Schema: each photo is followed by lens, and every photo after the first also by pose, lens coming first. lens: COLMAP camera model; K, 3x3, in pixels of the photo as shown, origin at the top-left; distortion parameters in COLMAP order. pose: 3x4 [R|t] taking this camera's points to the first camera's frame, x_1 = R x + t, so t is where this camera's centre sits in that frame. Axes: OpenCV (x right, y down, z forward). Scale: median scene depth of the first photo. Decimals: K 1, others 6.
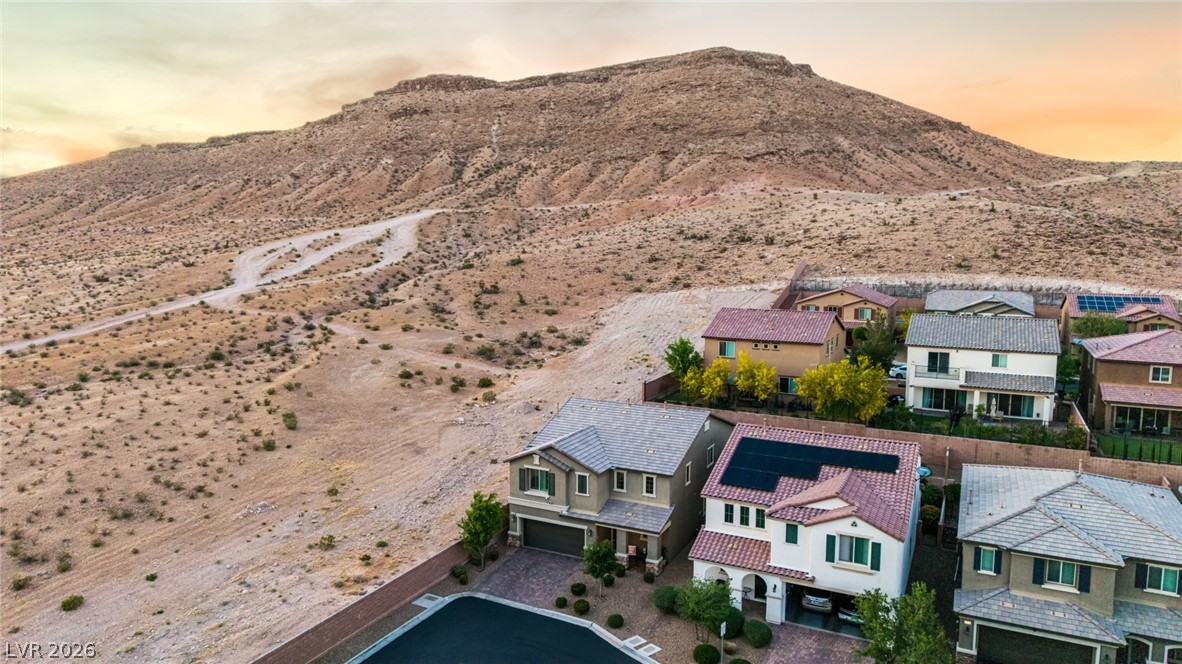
lens RADIAL K [[788.8, 0, 588.5], [0, 788.8, 336.8], [0, 0, 1]] dist [0.047806, -0.056996]
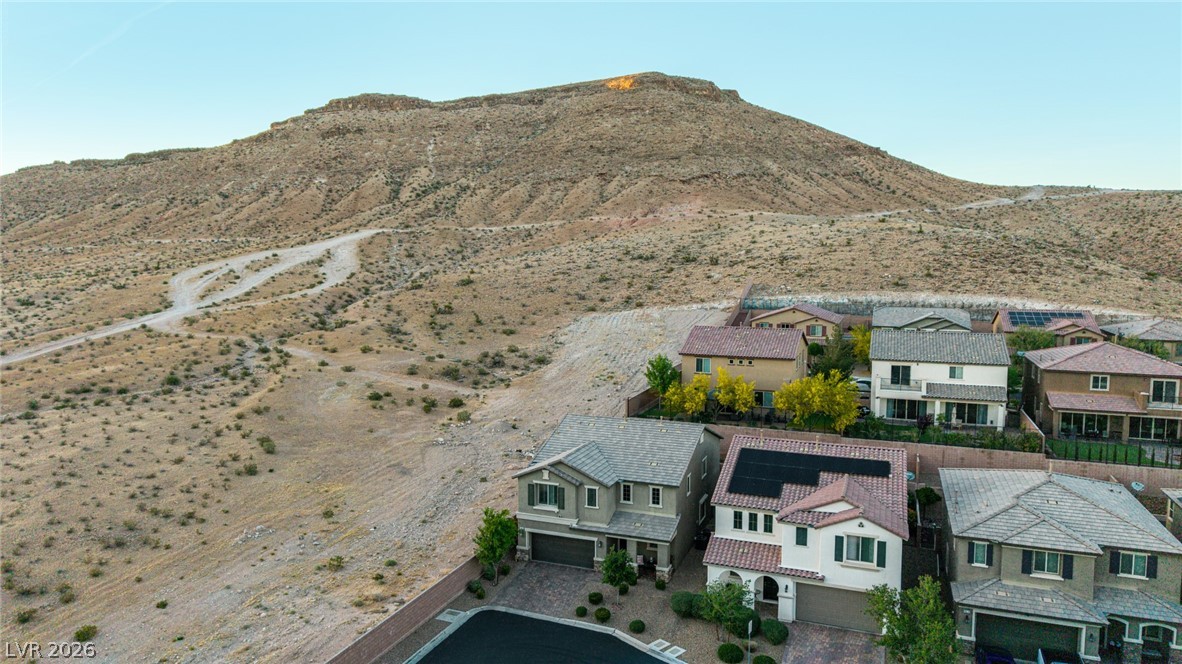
lens RADIAL K [[788.8, 0, 588.8], [0, 788.8, 337.9], [0, 0, 1]] dist [0.047806, -0.056996]
pose [[0.995680, -0.011497, 0.092137, -0.024882], [0.013606, 0.999659, -0.022295, 0.000094], [-0.091850, 0.023453, 0.995497, -0.009032]]
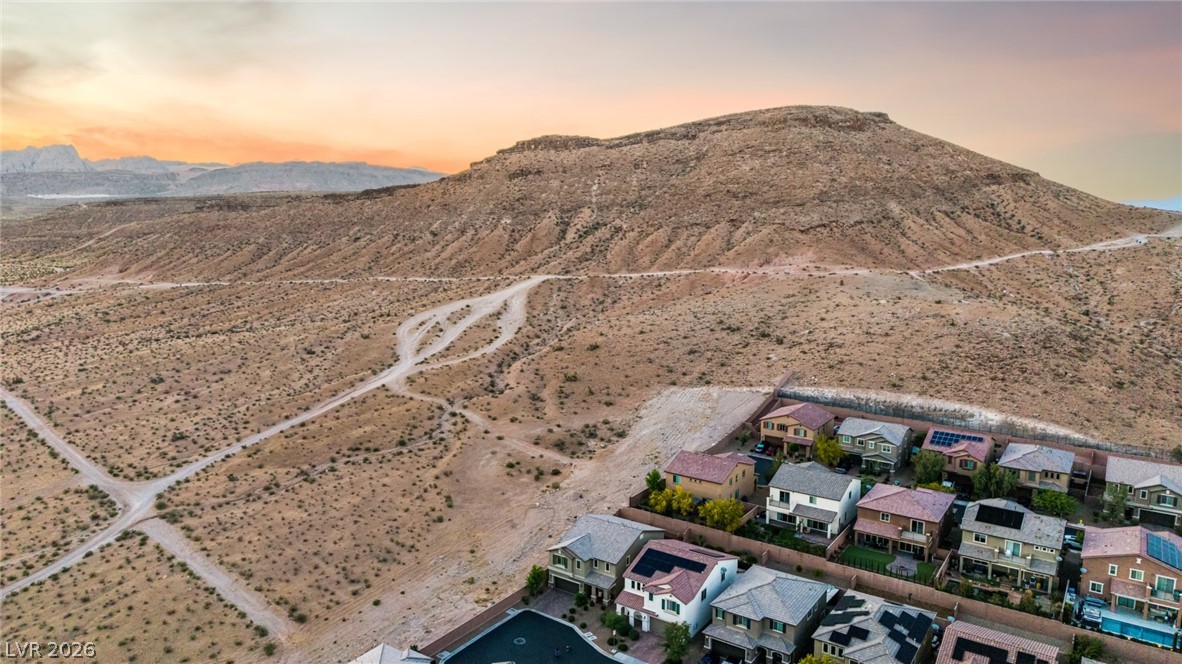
lens RADIAL K [[788.8, 0, 588.6], [0, 788.8, 346.5], [0, 0, 1]] dist [0.047806, -0.056996]
pose [[0.989290, 0.023502, -0.144056, 0.080401], [-0.017510, 0.998934, 0.042720, -0.130130], [0.144906, -0.039740, 0.988647, -0.297663]]
